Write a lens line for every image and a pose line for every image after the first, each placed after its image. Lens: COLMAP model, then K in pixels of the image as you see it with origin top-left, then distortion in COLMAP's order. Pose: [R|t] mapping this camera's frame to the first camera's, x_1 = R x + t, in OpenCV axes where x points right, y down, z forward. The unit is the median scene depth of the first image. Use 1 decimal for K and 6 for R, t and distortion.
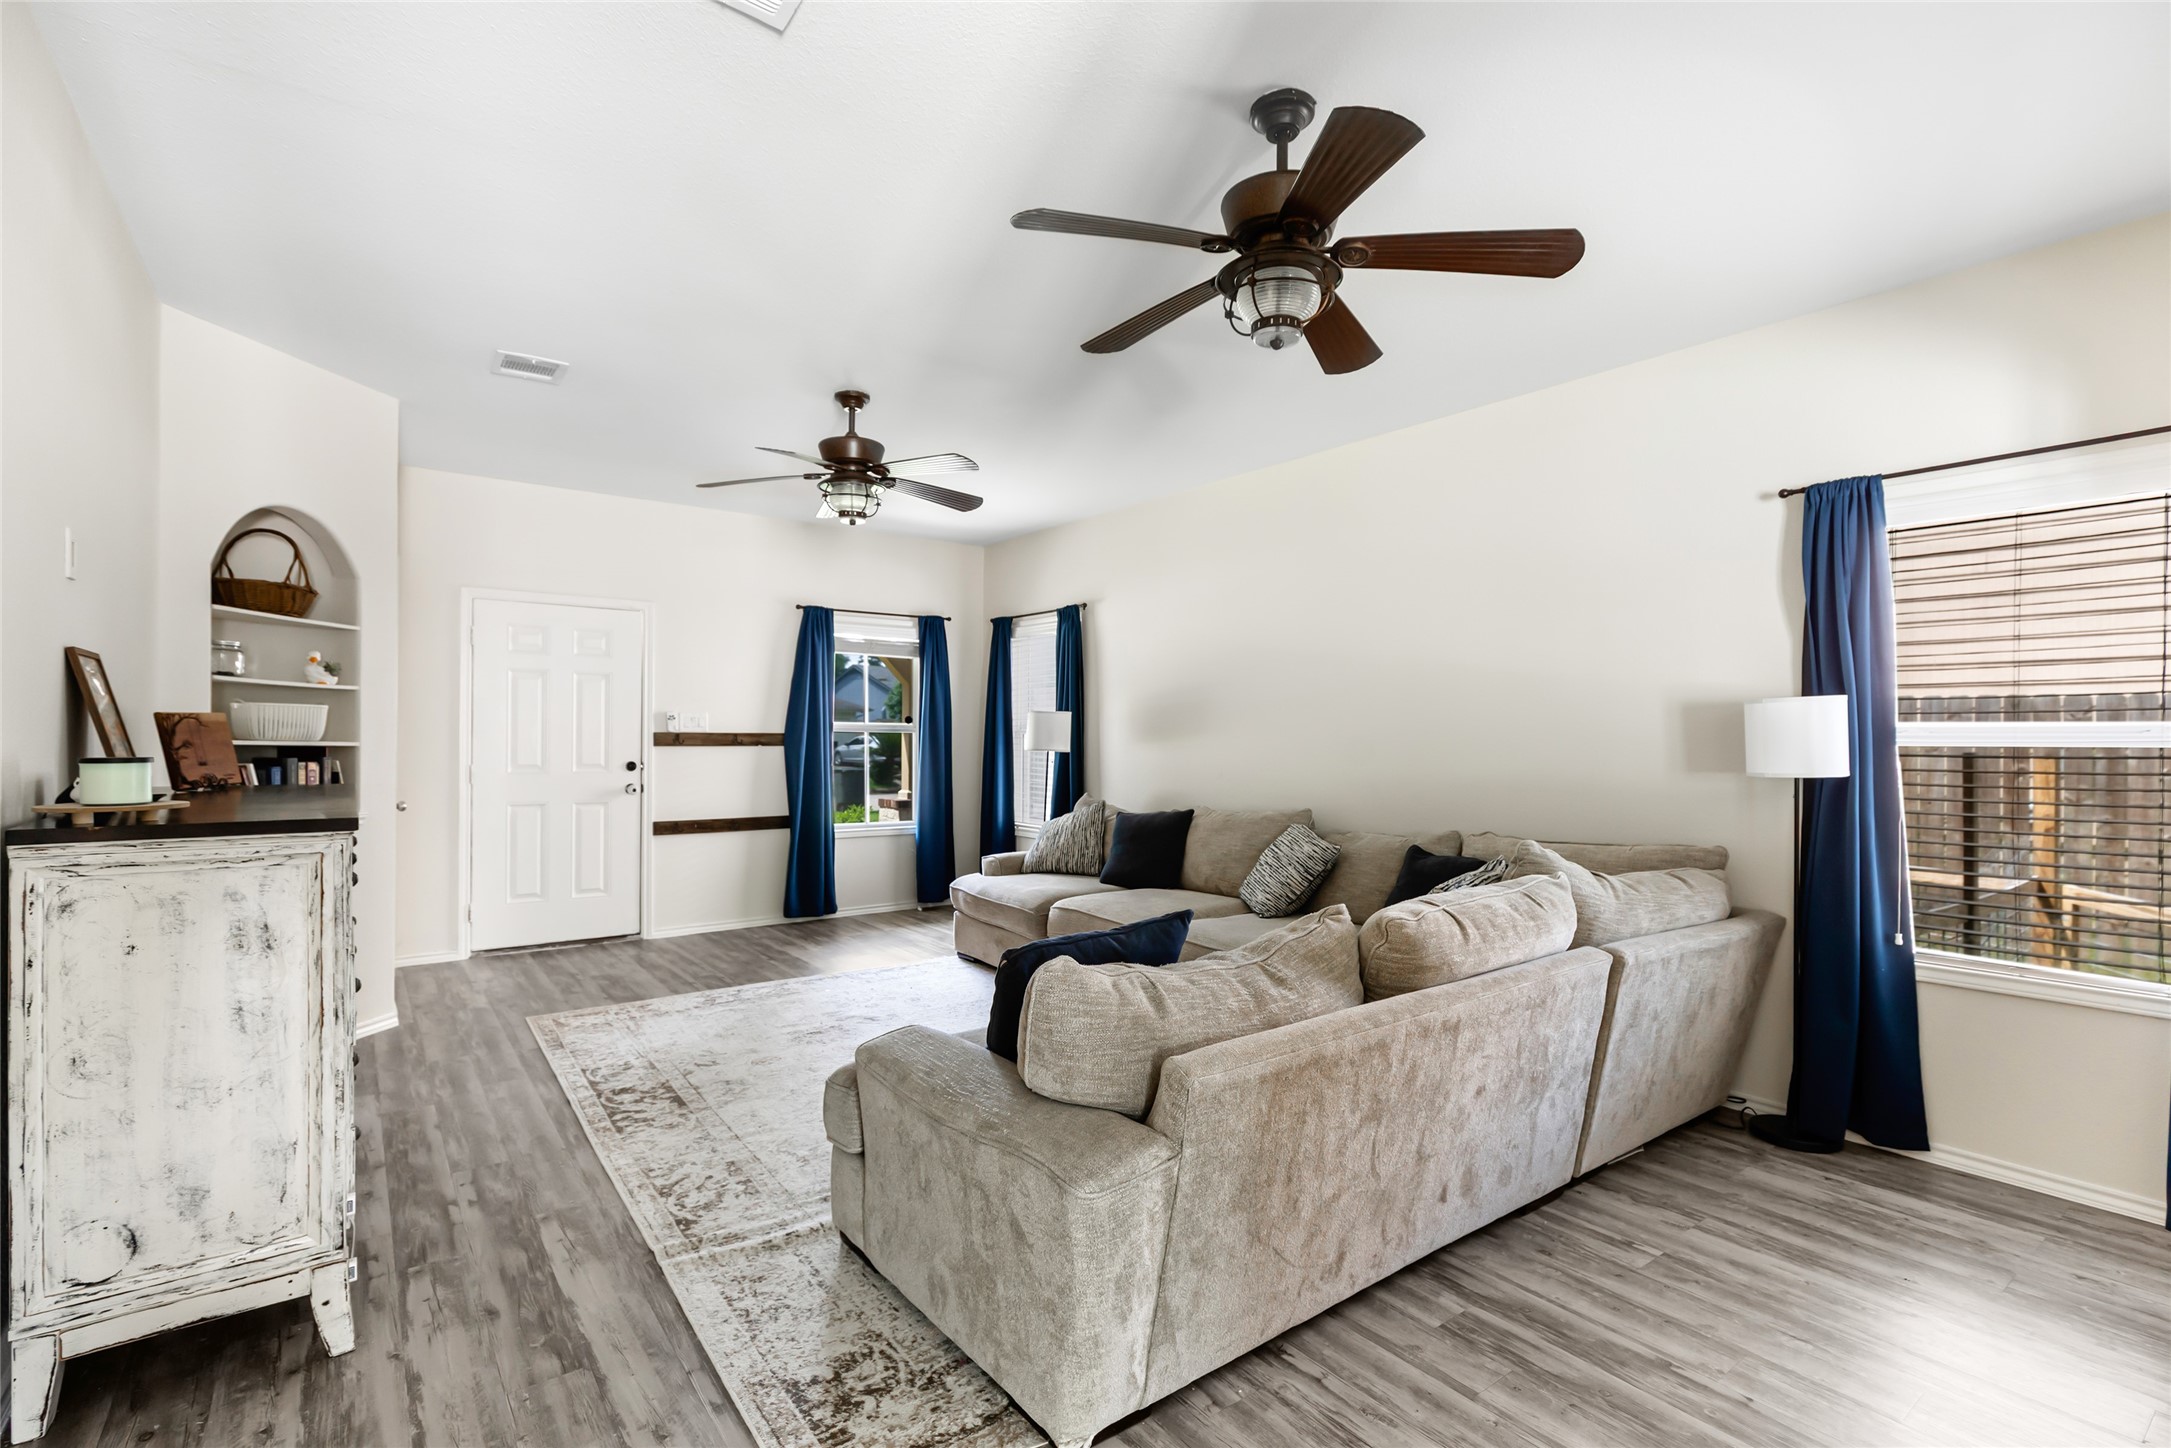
lens RADIAL K [[1004.8, 0, 1087.0], [0, 1004.8, 729.3], [0, 0, 1]] dist [0.002551, 0.000377]
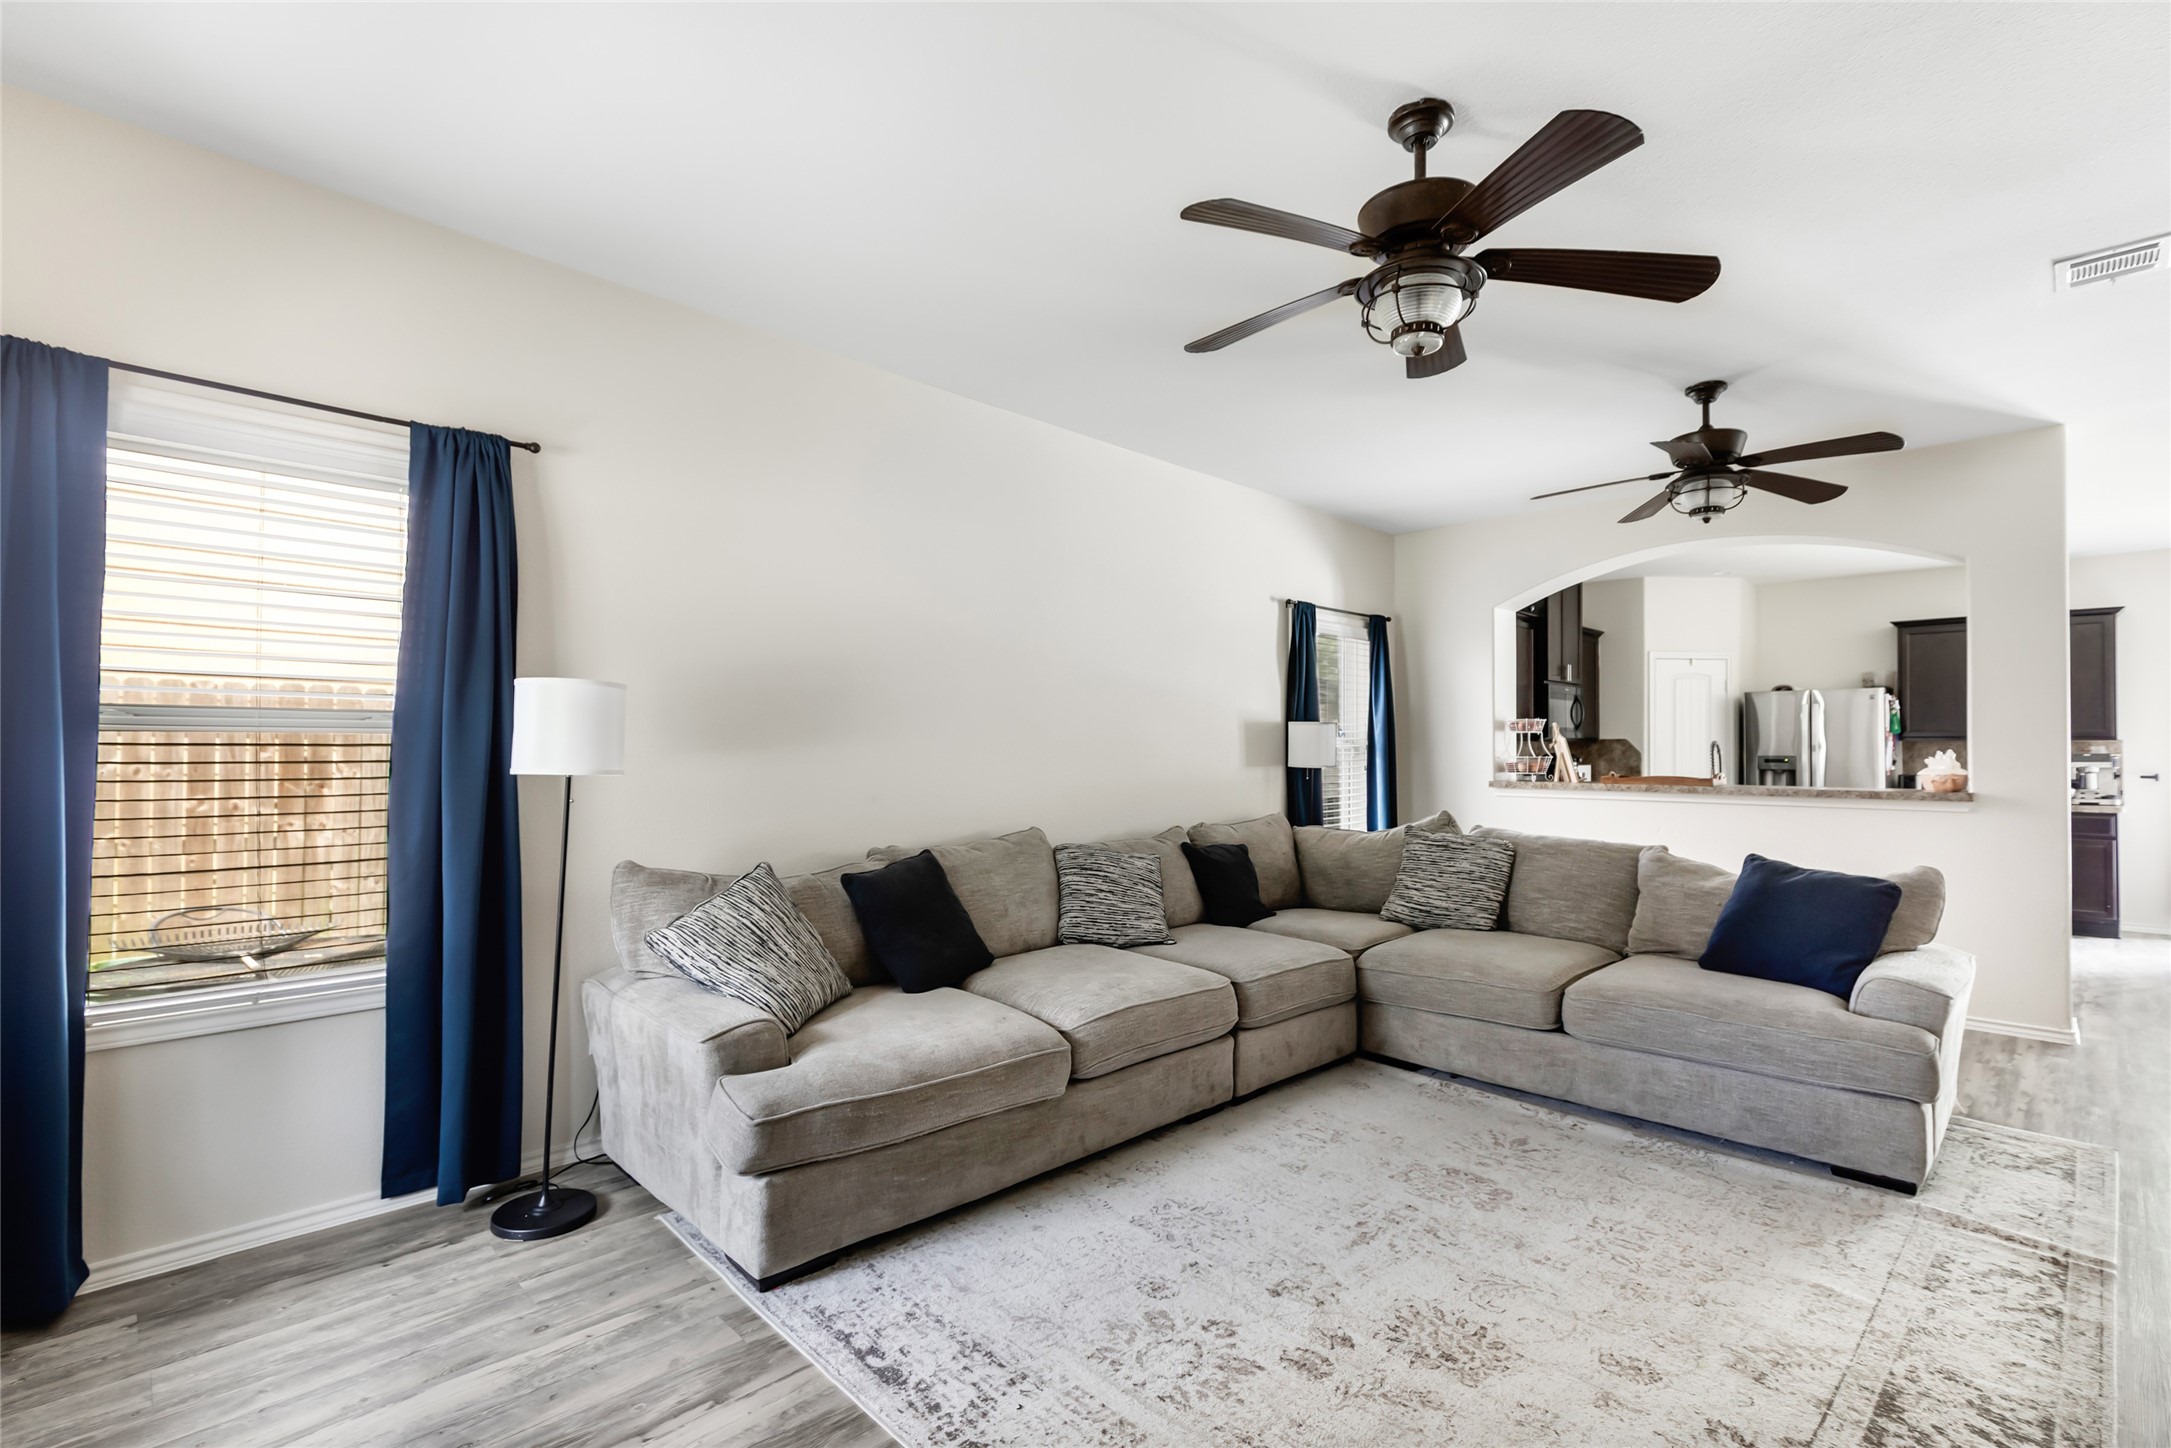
lens RADIAL K [[1004.7, 0, 1085.5], [0, 1004.7, 724.0], [0, 0, 1]] dist [0.001788, 0.000900]
pose [[-0.146671, 0.015652, 0.989061, -0.812930], [-0.014453, 0.999734, -0.017964, 0.006691], [-0.989080, -0.016930, -0.146406, 1.379563]]
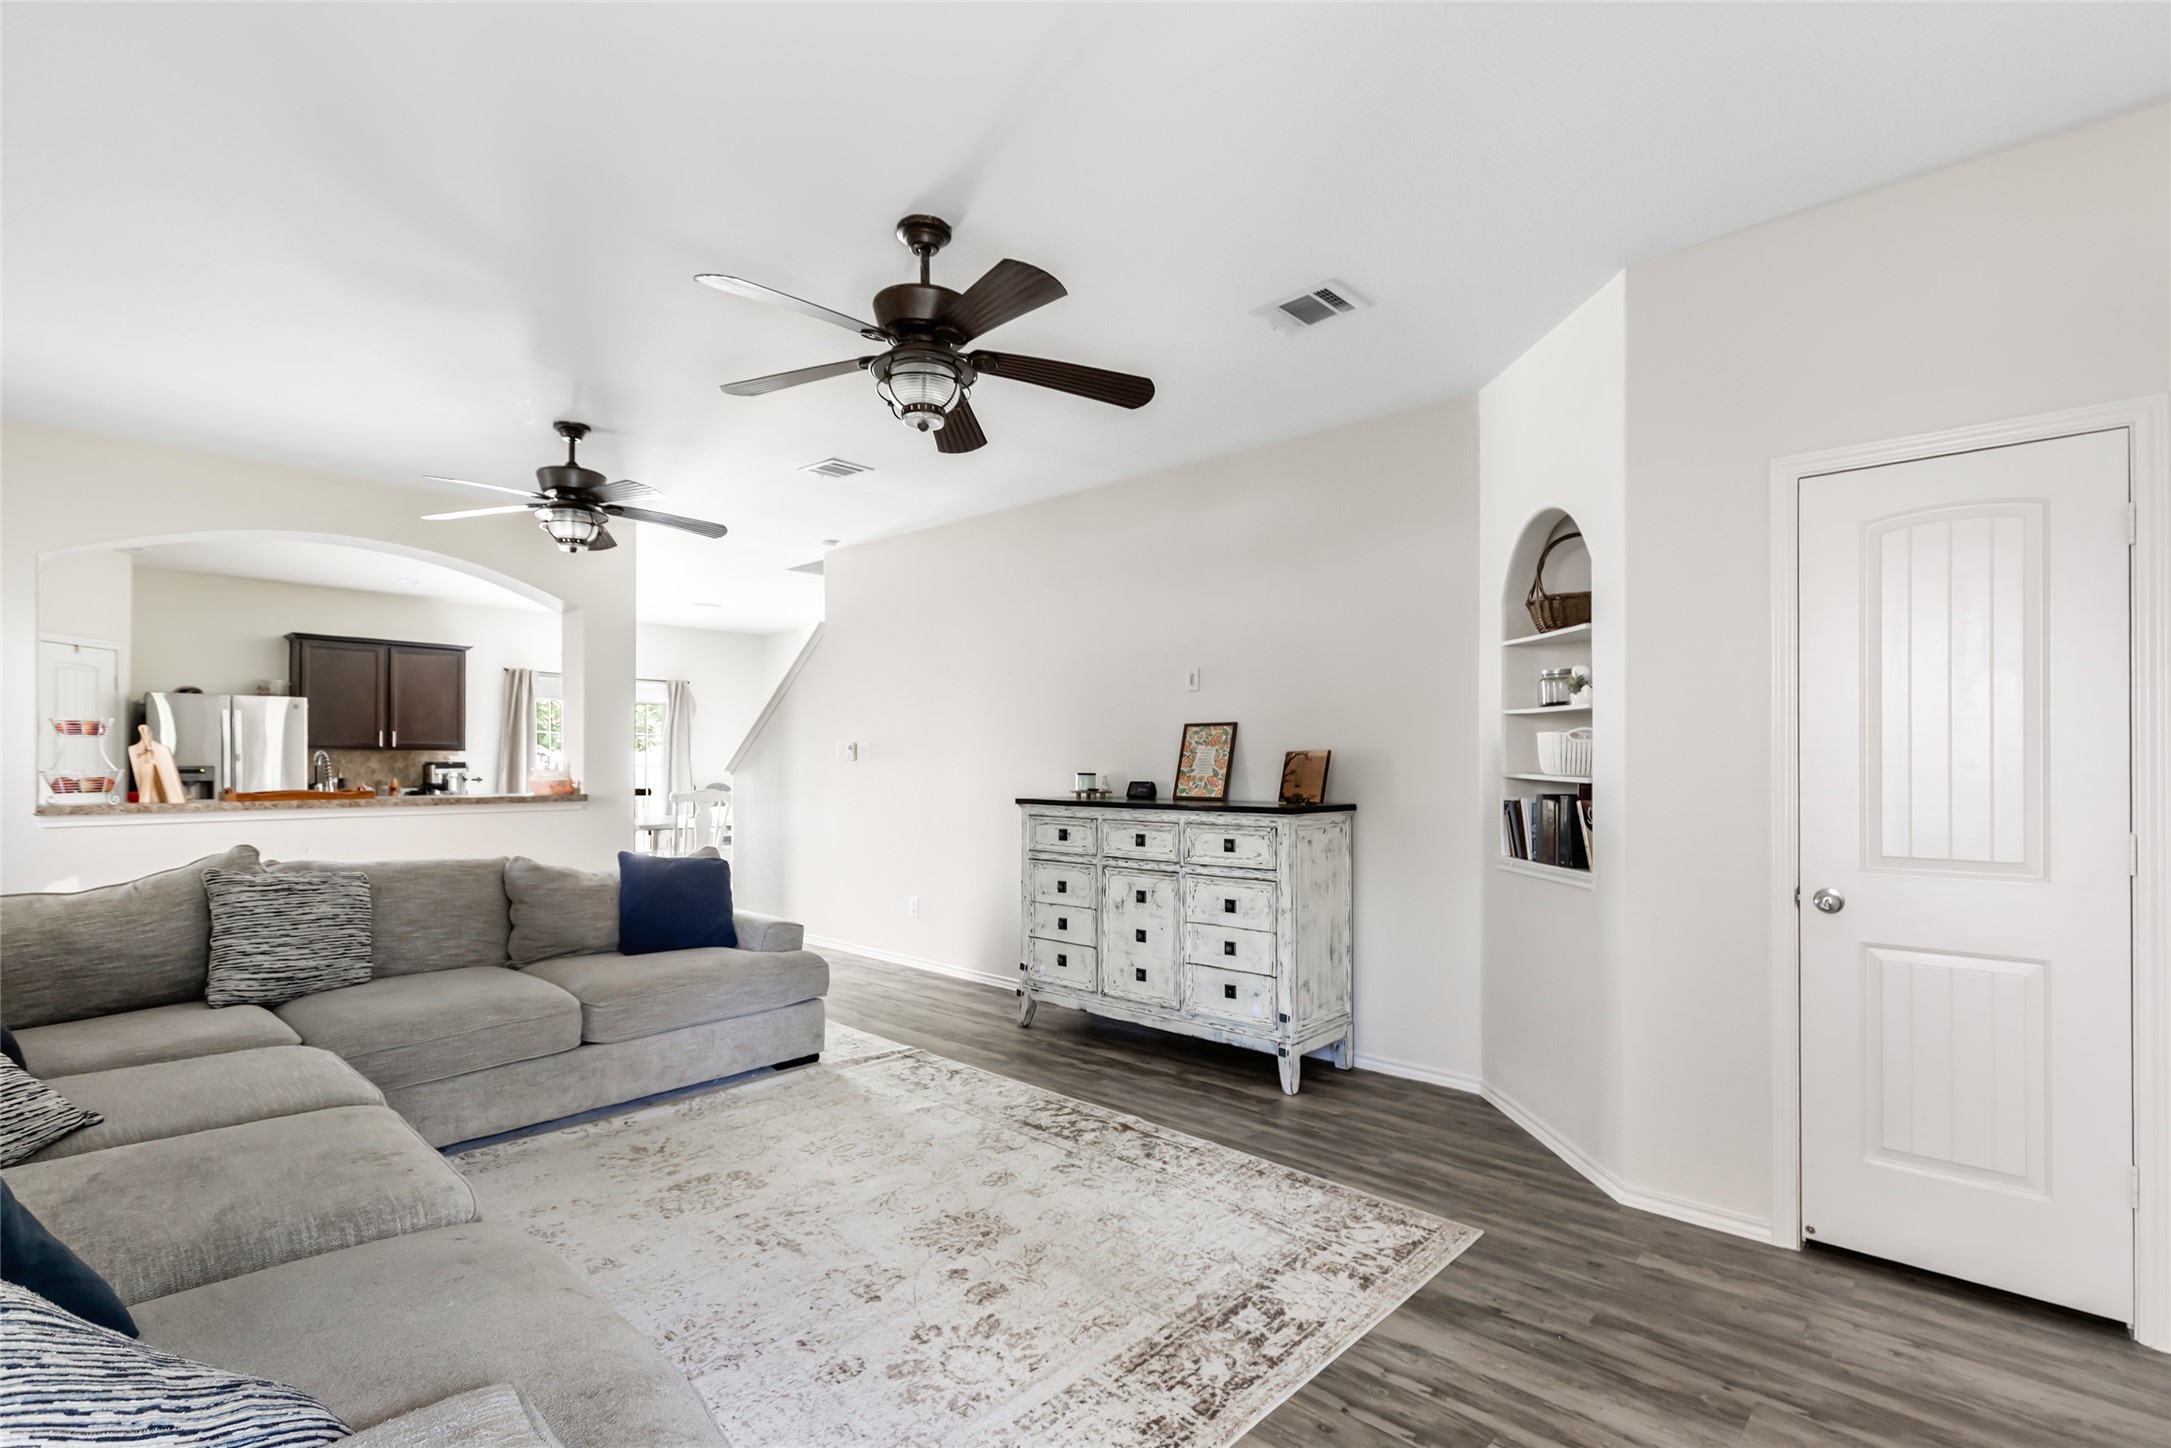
lens RADIAL K [[998.4, 0, 1092.7], [0, 998.4, 755.1], [0, 0, 1]] dist [0.003932, 0.000647]
pose [[-0.980644, -0.010799, -0.195501, -0.237557], [-0.007731, 0.999835, -0.016452, 0.011991], [0.195647, -0.014622, -0.980565, 1.802553]]
